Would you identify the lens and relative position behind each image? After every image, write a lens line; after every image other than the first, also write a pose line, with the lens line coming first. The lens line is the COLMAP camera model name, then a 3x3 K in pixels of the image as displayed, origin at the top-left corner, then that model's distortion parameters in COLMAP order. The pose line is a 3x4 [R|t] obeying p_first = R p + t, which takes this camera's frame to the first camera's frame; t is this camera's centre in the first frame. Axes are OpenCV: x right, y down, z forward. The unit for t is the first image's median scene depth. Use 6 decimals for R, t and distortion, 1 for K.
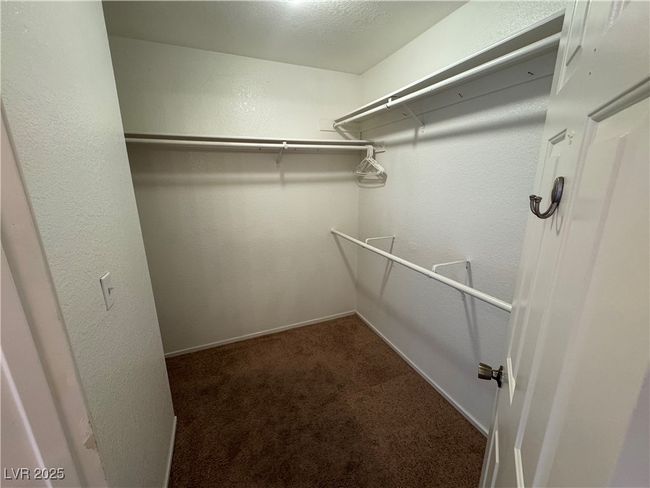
lens RADIAL K [[259.2, 0, 326.4], [0, 259.2, 240.4], [0, 0, 1]] dist [-0.000769, -0.000174]
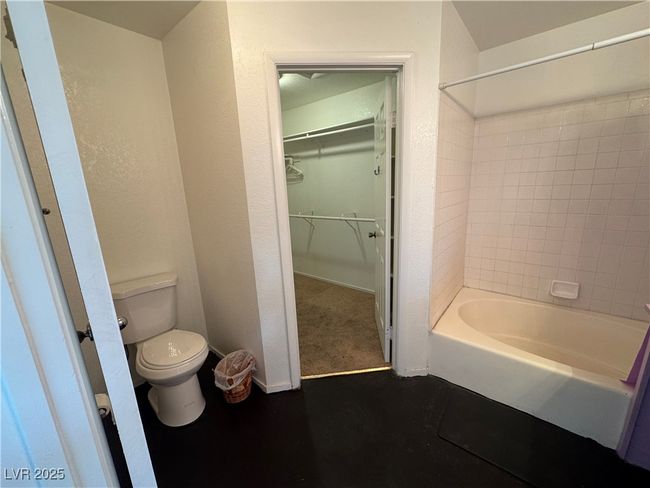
lens RADIAL K [[259.2, 0, 324.3], [0, 259.2, 243.6], [0, 0, 1]] dist [-0.000769, -0.000174]
pose [[0.885486, -0.141907, 0.442466, -0.539573], [0.153296, 0.988128, 0.010126, 0.226345], [-0.438650, 0.058862, 0.896728, -0.647372]]
